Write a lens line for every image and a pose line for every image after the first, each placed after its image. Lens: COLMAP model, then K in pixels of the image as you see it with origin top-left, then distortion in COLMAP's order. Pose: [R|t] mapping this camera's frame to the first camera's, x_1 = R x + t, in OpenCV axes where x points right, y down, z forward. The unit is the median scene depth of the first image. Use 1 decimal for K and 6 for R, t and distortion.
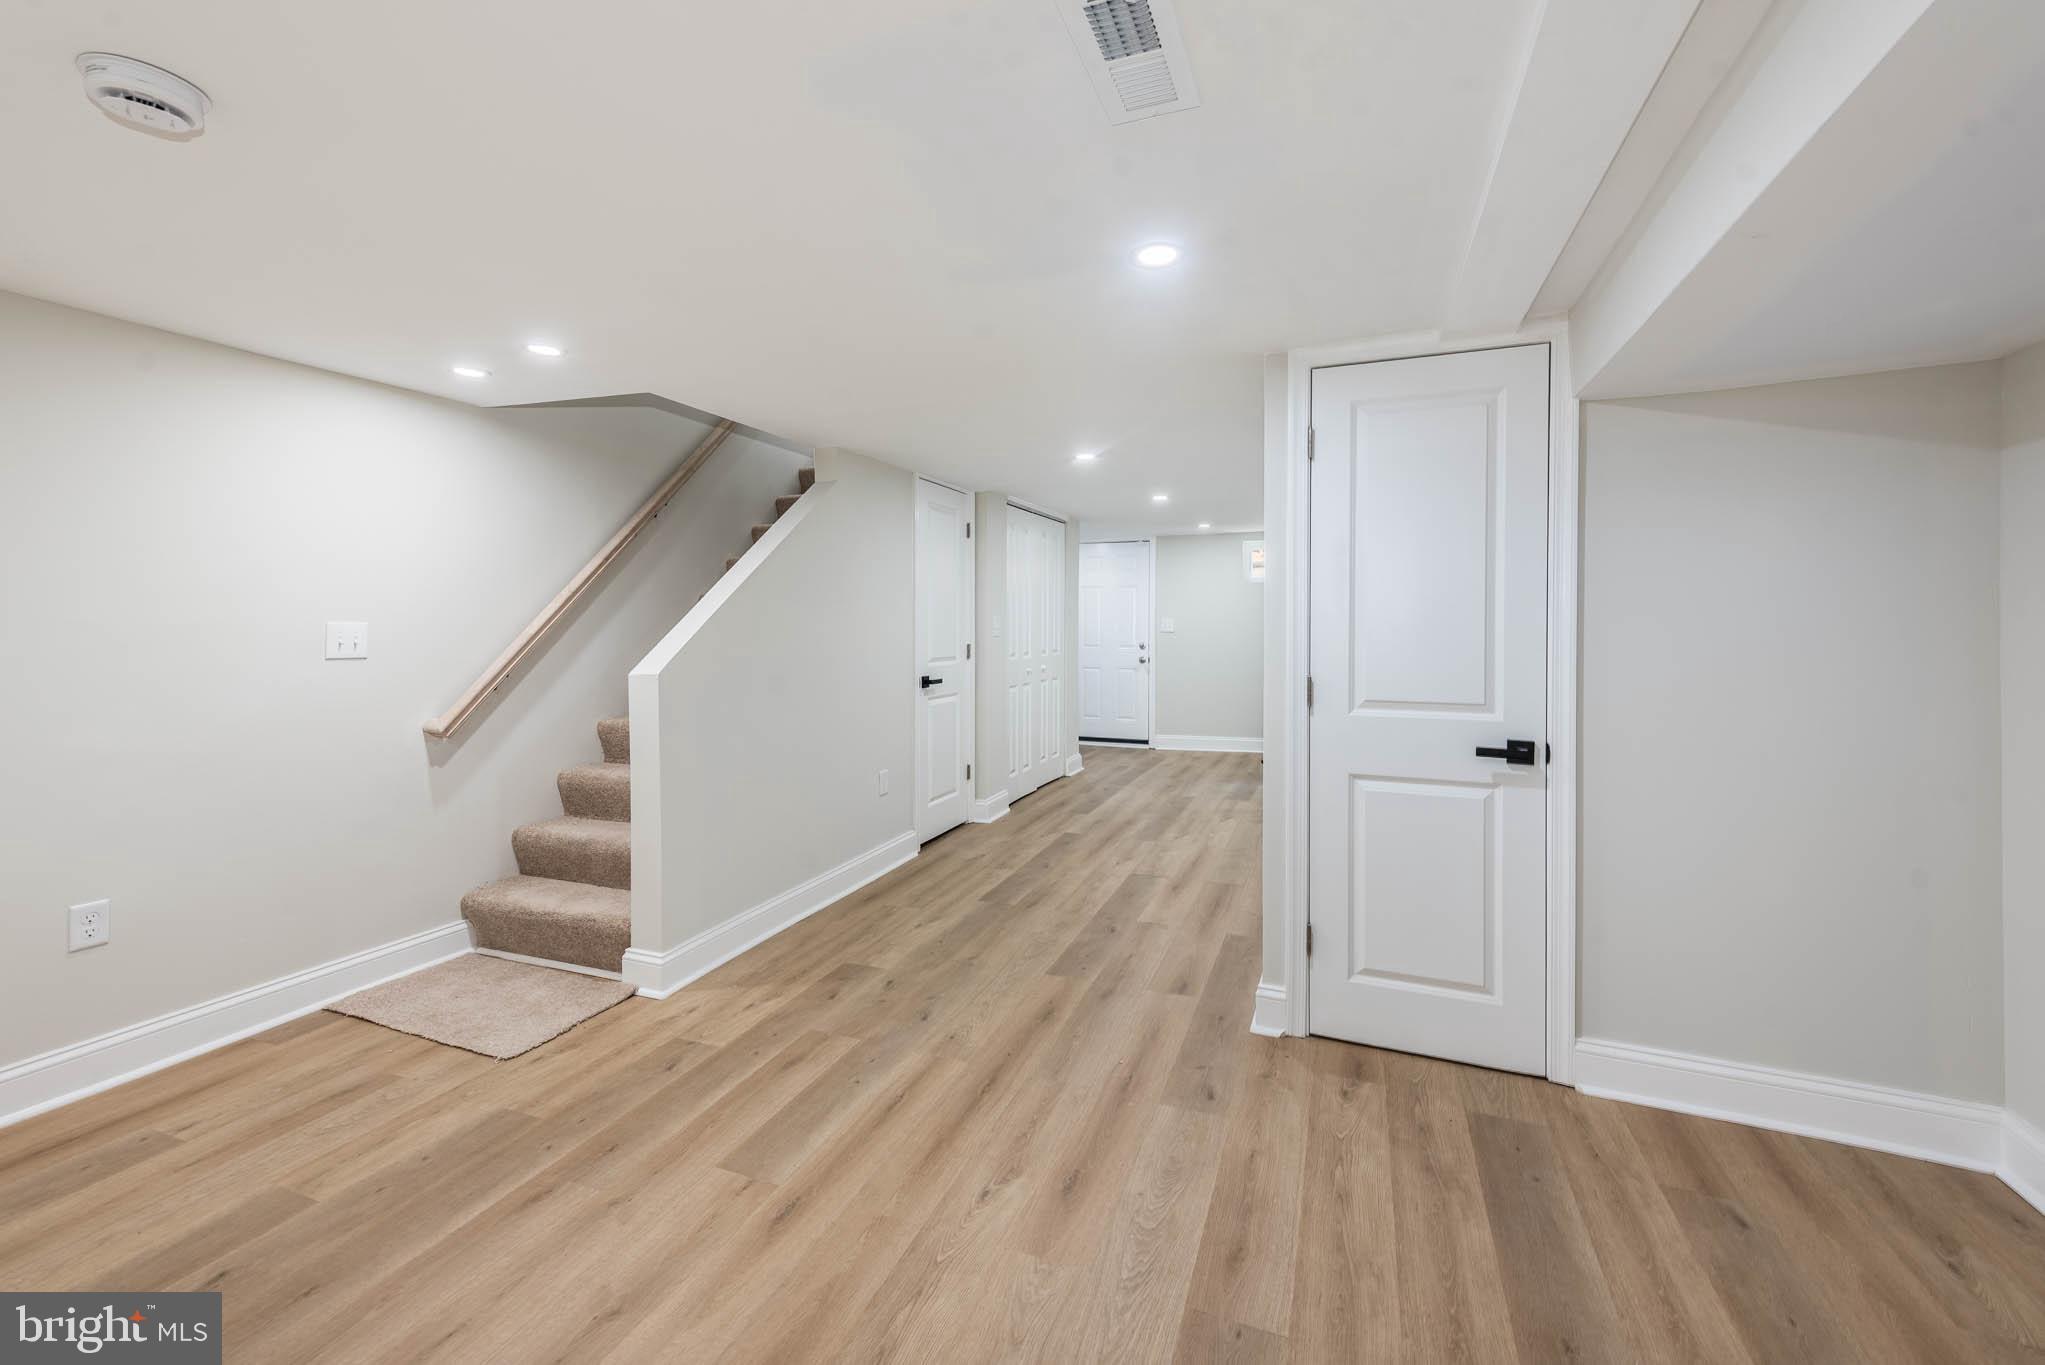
lens RADIAL K [[821.7, 0, 1018.9], [0, 821.7, 624.3], [0, 0, 1]] dist [0.010716, -0.002846]
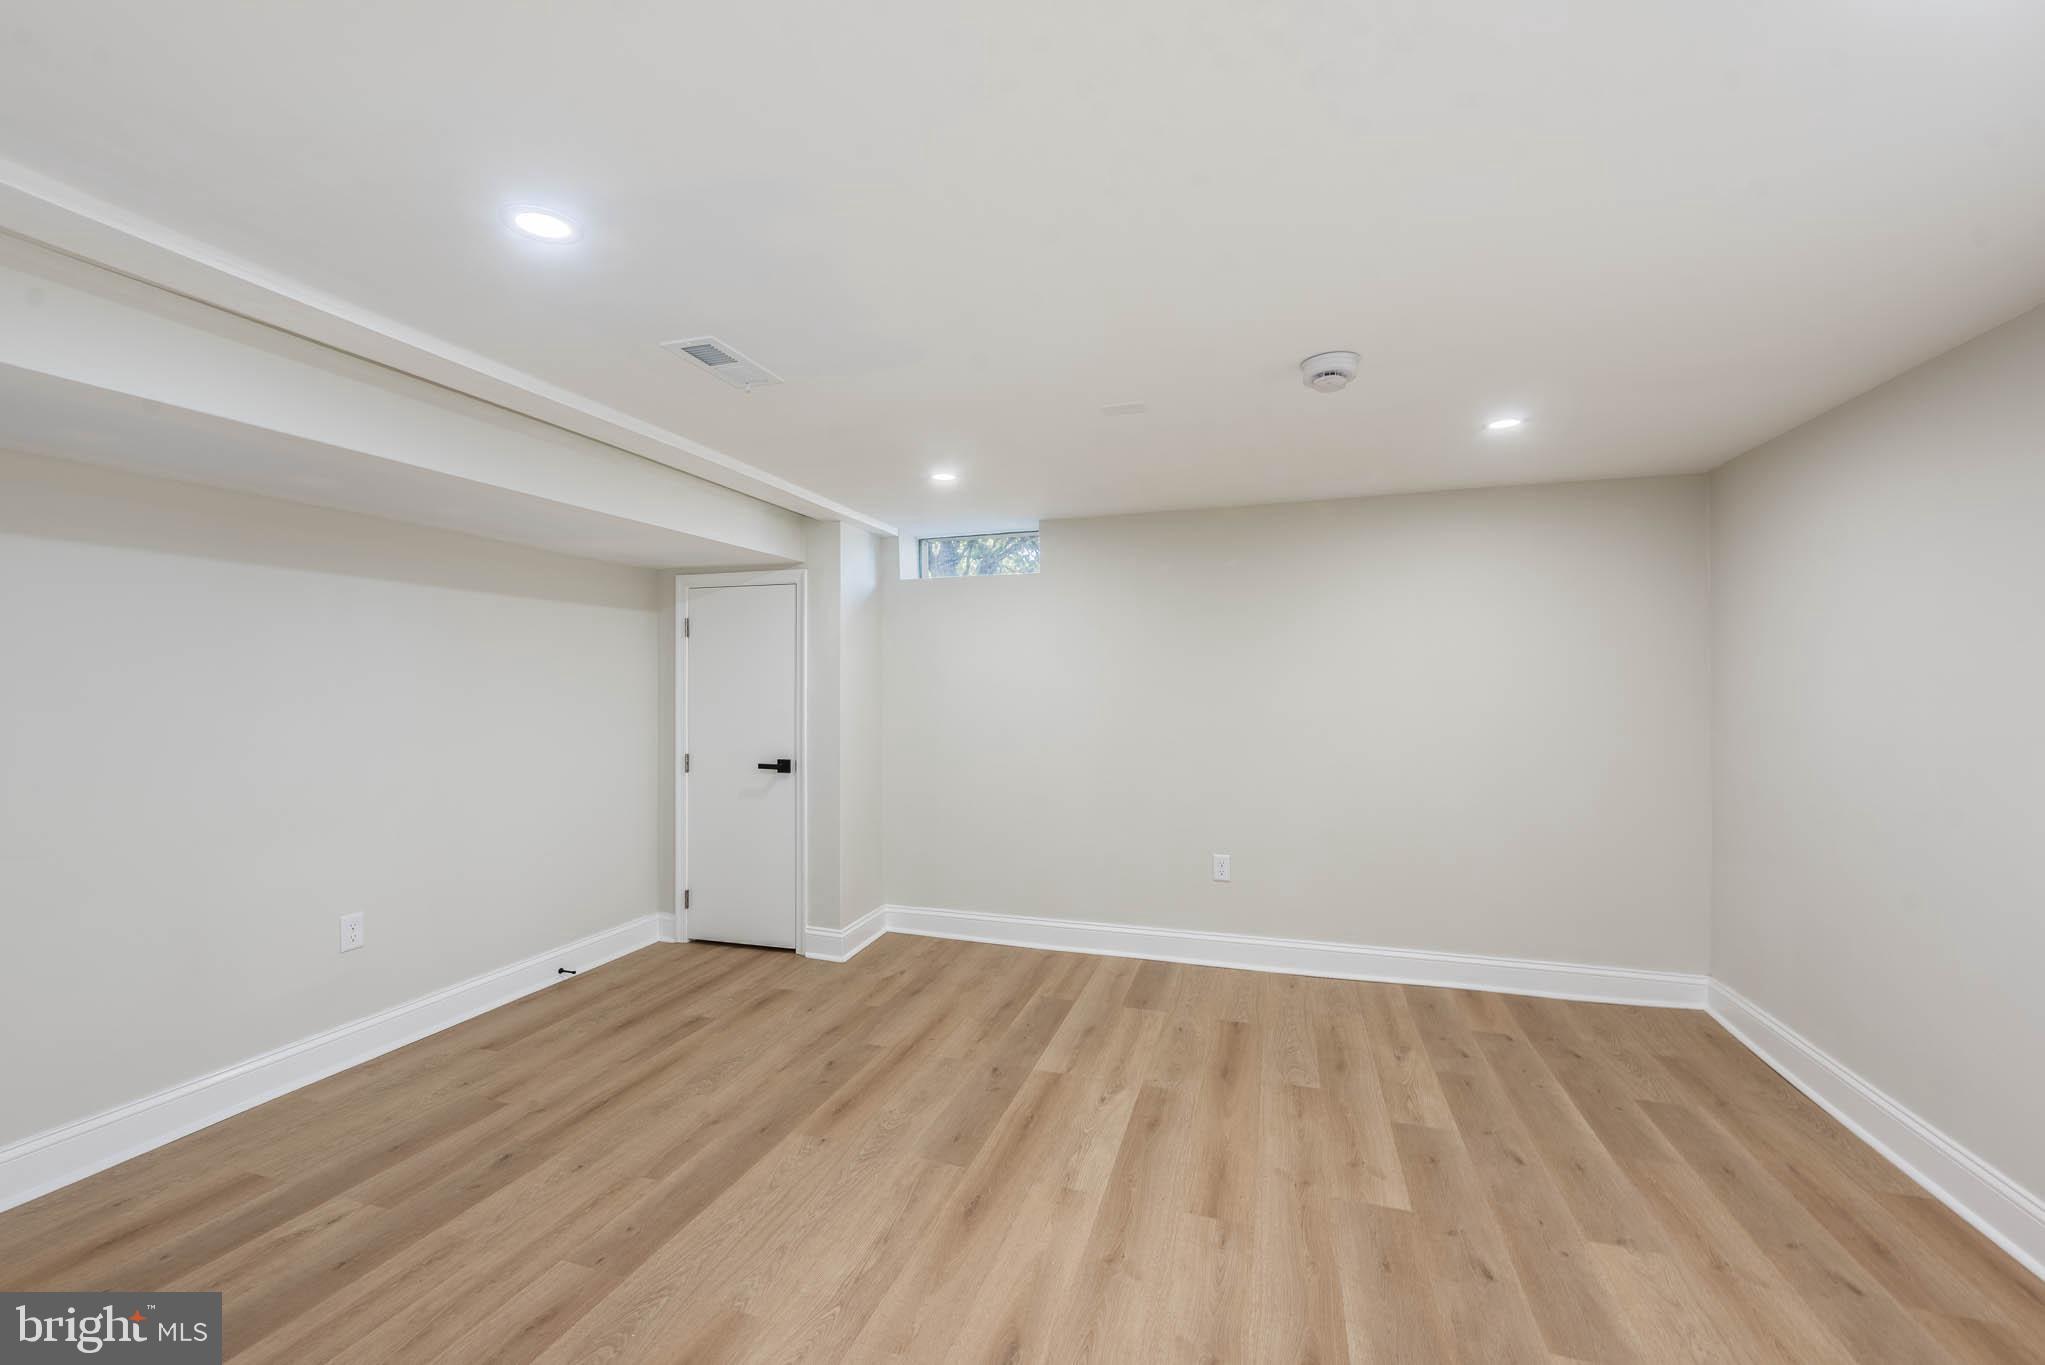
lens RADIAL K [[821.7, 0, 1017.8], [0, 821.7, 667.6], [0, 0, 1]] dist [0.010716, -0.002846]
pose [[-0.997021, 0.003112, -0.077066, -0.148790], [0.004418, 0.999849, -0.016786, -0.011204], [0.077003, -0.017077, -0.996885, 1.259487]]
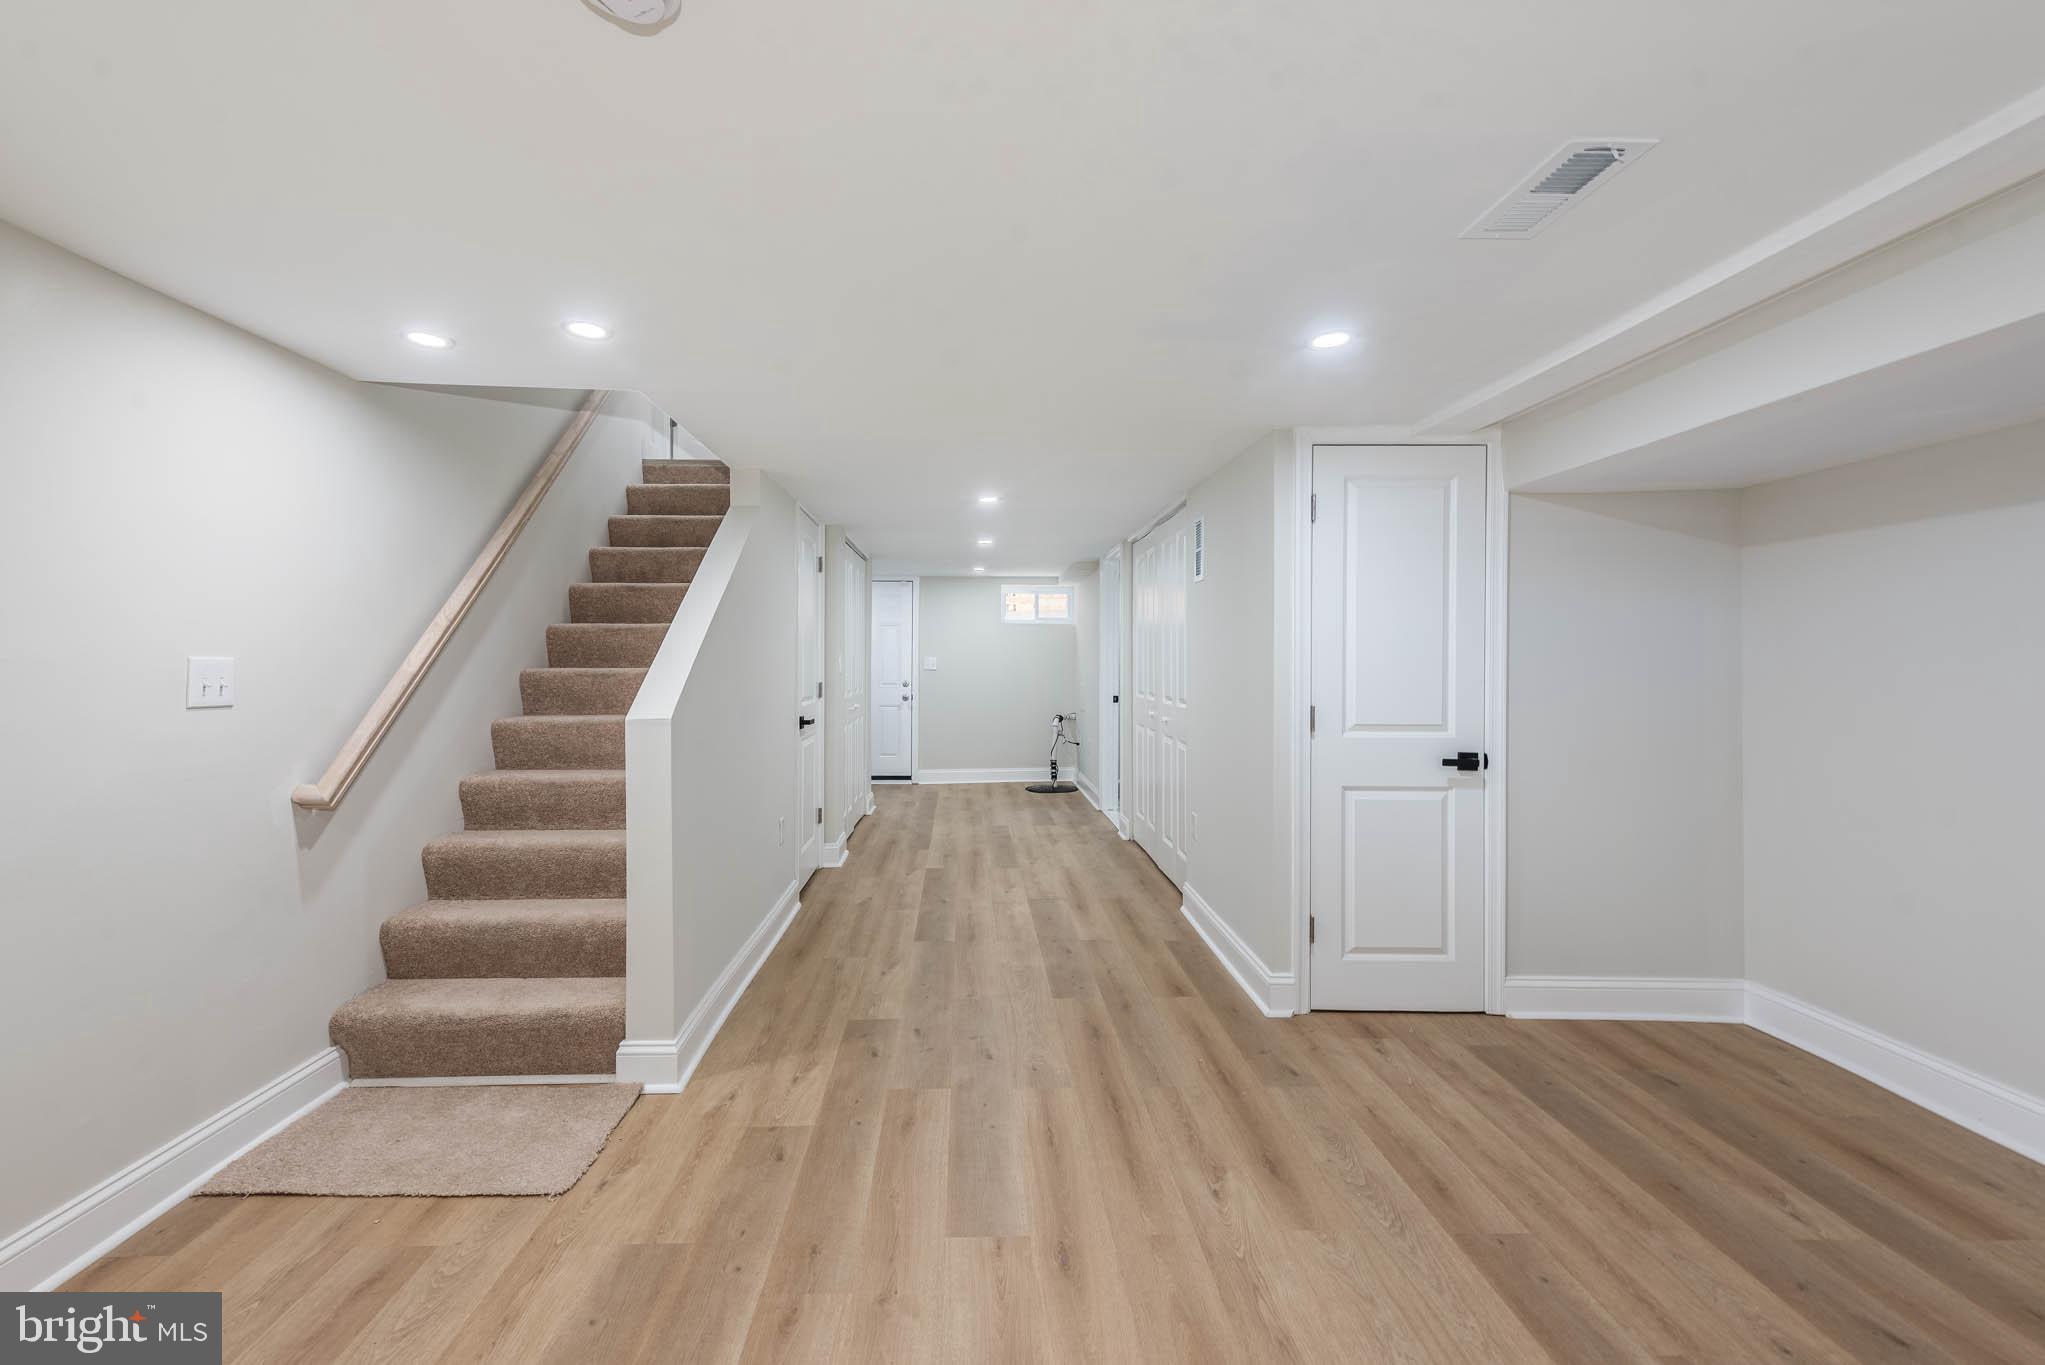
lens RADIAL K [[821.7, 0, 958.9], [0, 821.7, 658.9], [0, 0, 1]] dist [0.010716, -0.002846]
pose [[0.928083, 0.002747, 0.372363, -0.506956], [-0.000886, 0.999986, -0.005169, 0.002656], [-0.372372, 0.004468, 0.928073, 0.086554]]
